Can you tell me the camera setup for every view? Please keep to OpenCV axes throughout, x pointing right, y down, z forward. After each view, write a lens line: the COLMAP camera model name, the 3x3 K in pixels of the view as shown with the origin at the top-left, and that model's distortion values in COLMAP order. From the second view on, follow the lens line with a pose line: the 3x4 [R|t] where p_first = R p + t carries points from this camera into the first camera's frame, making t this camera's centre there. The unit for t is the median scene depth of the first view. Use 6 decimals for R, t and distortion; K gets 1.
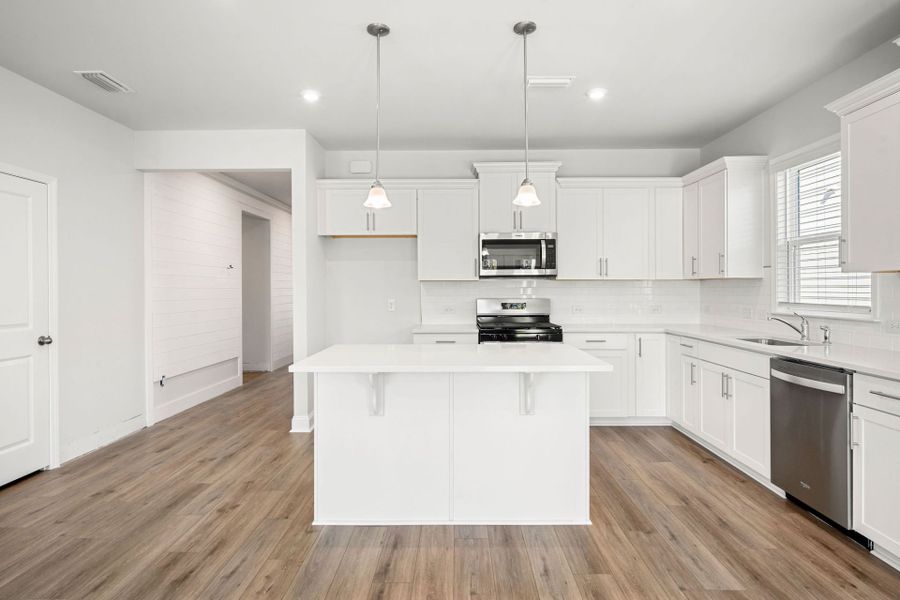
lens RADIAL K [[494.5, 0, 448.8], [0, 494.5, 290.2], [0, 0, 1]] dist [0.000347, 0.000273]
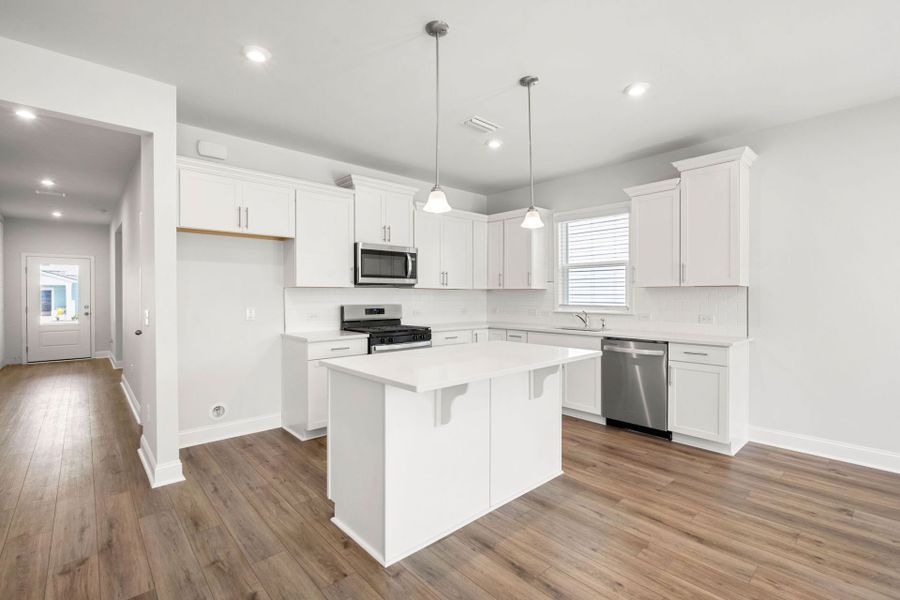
lens RADIAL K [[414.2, 0, 454.1], [0, 414.2, 296.0], [0, 0, 1]] dist [0.002914, -0.000124]
pose [[0.726671, 0.002871, 0.686980, -0.459373], [-0.000579, 0.999993, -0.003566, 0.001304], [-0.686986, 0.002194, 0.726667, 0.259707]]
